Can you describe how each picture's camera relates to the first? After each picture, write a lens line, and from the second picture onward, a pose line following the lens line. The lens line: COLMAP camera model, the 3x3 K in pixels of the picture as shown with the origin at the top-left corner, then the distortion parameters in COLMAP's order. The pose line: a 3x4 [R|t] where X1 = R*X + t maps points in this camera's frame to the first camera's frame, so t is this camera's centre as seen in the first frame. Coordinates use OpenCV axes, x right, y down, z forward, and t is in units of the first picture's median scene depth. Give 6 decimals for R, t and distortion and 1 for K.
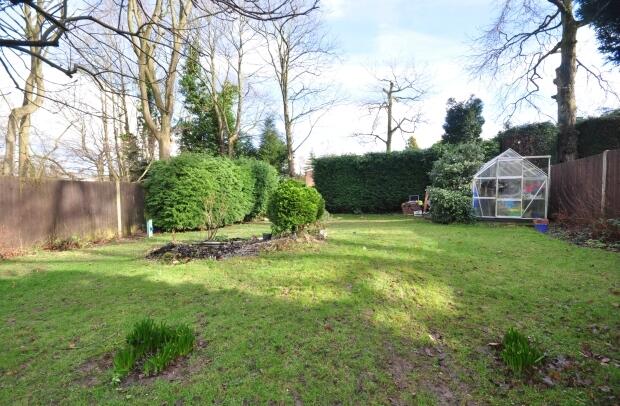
lens RADIAL K [[279.8, 0, 310.1], [0, 279.8, 200.7], [0, 0, 1]] dist [0.001357, 0.000134]
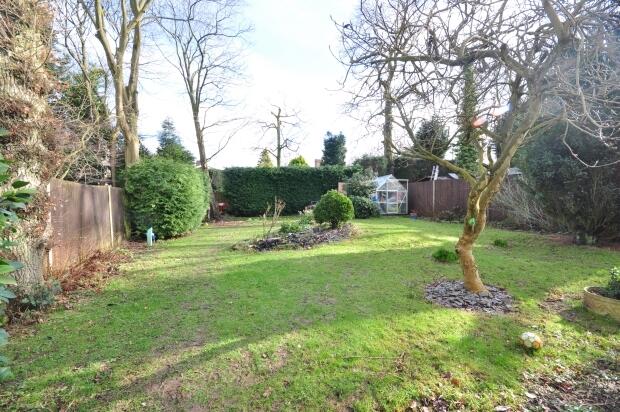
lens RADIAL K [[270.4, 0, 309.8], [0, 270.4, 205.3], [0, 0, 1]] dist [-0.001594, -0.000026]
pose [[0.805646, -0.016053, 0.592179, -0.396195], [0.015012, 0.999865, 0.006681, -0.004735], [-0.592206, 0.003507, 0.805779, -0.044201]]
